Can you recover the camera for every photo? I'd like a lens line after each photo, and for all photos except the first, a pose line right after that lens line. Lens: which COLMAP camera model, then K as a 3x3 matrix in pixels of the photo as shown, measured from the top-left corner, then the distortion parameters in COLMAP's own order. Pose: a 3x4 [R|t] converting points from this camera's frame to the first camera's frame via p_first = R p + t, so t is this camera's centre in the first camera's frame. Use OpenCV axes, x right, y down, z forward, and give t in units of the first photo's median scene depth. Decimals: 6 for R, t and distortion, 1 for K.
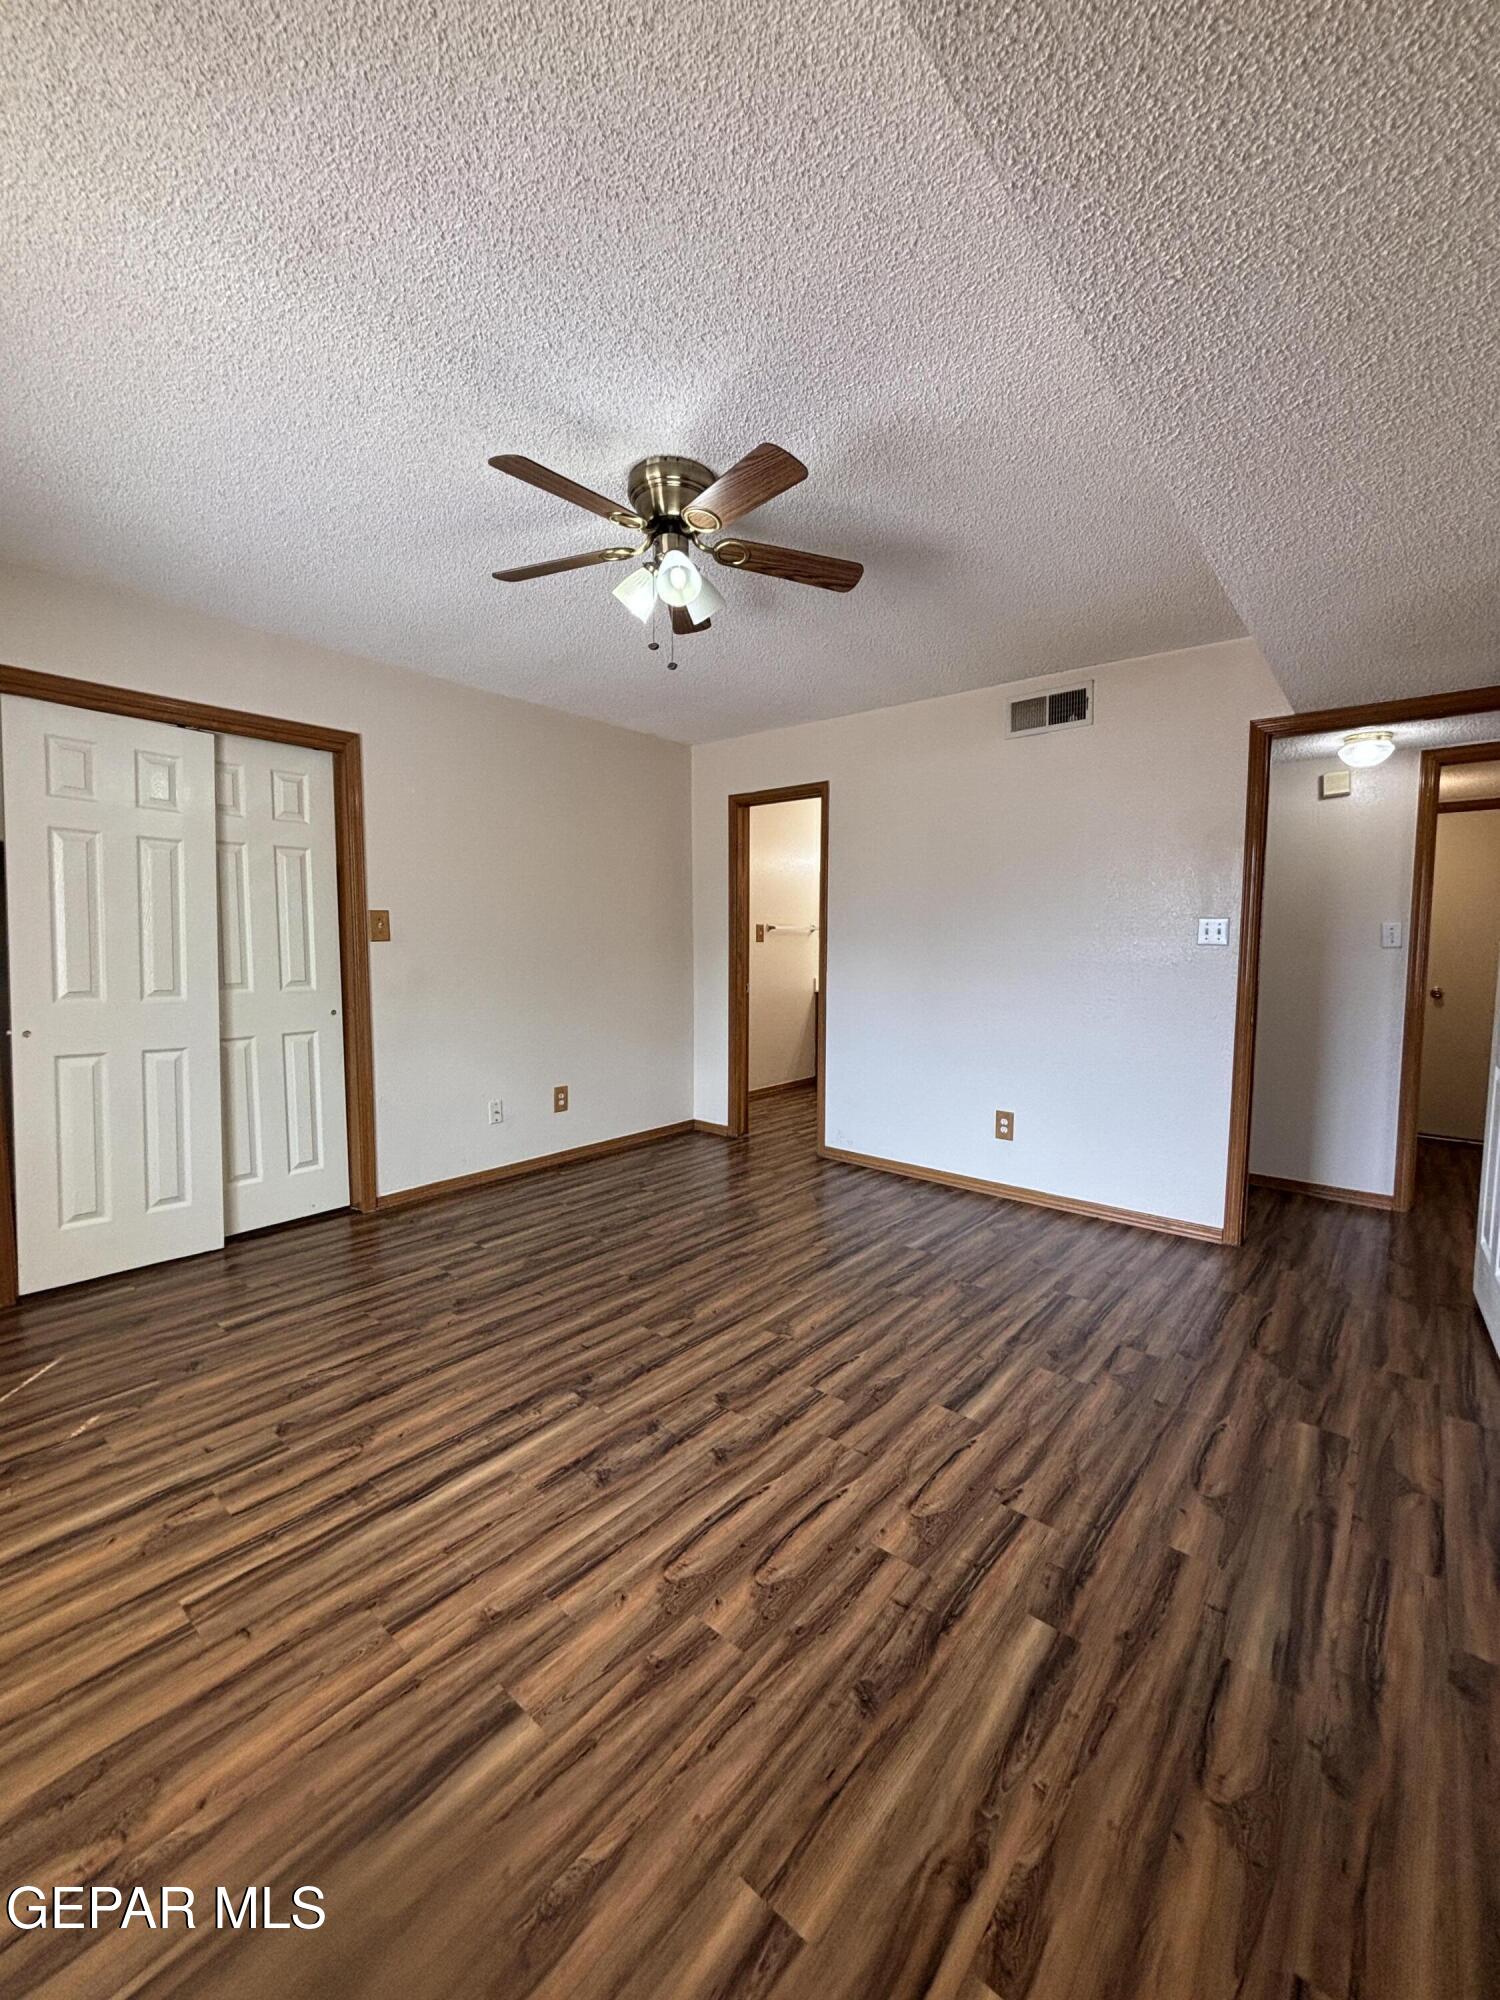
lens RADIAL K [[804.4, 0, 750.5], [0, 804.4, 1001.6], [0, 0, 1]] dist [0.002966, -0.000146]
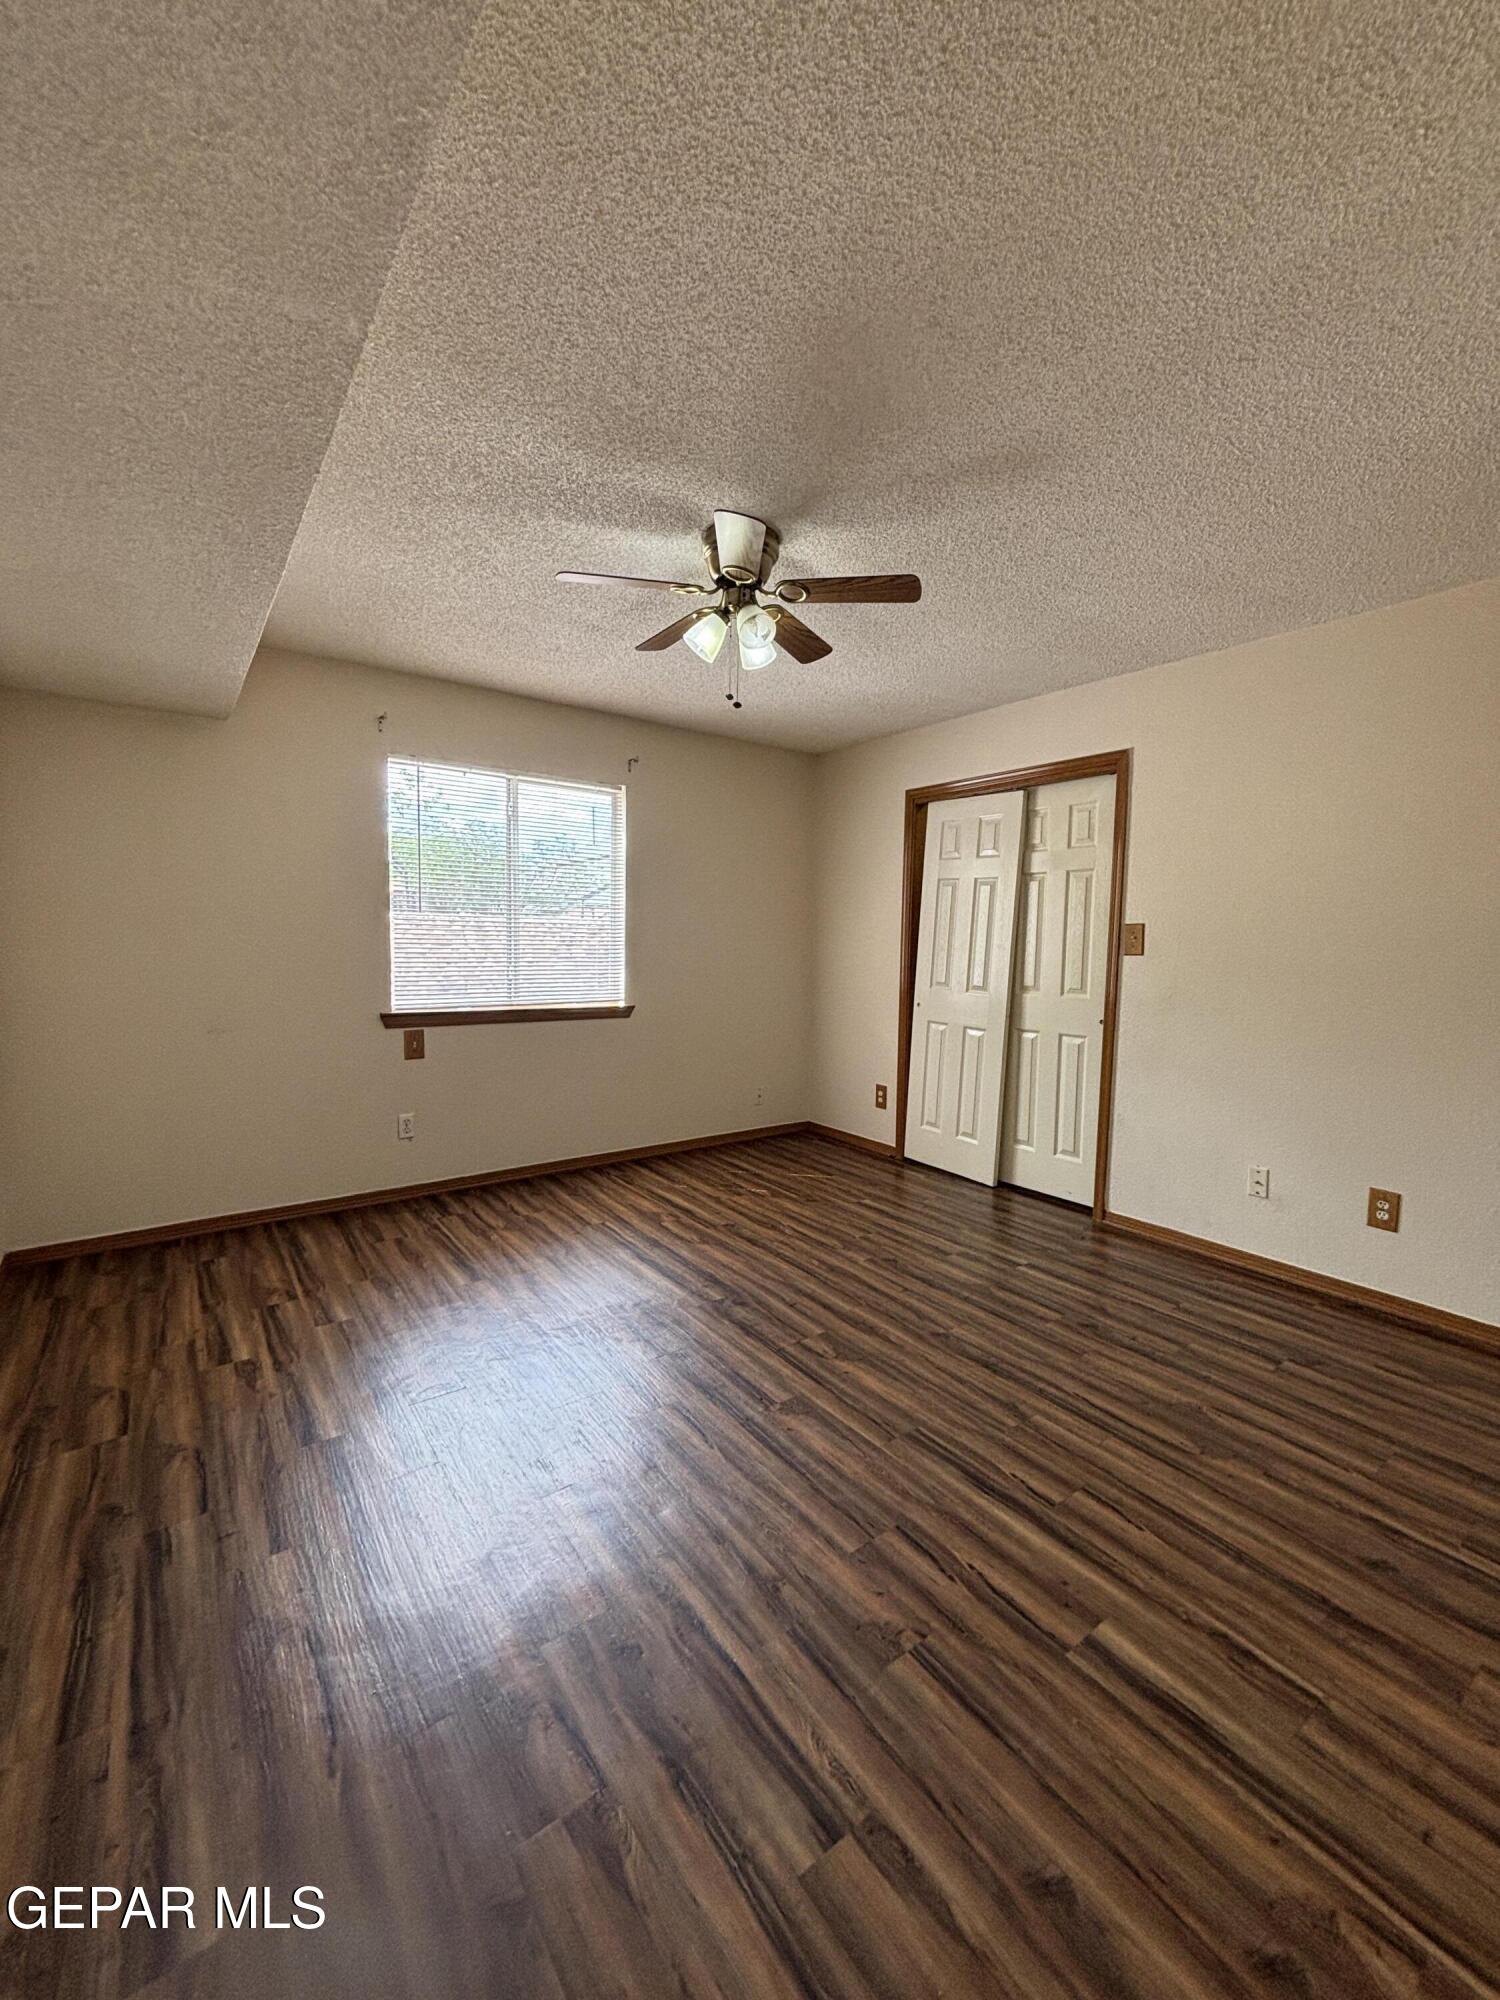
lens RADIAL K [[804.4, 0, 750.5], [0, 804.4, 1001.6], [0, 0, 1]] dist [0.002966, -0.000146]
pose [[-0.241008, 0.069402, -0.968038, 0.819496], [-0.094526, 0.991019, 0.094583, -0.092892], [0.965909, 0.114300, -0.232283, 1.071888]]
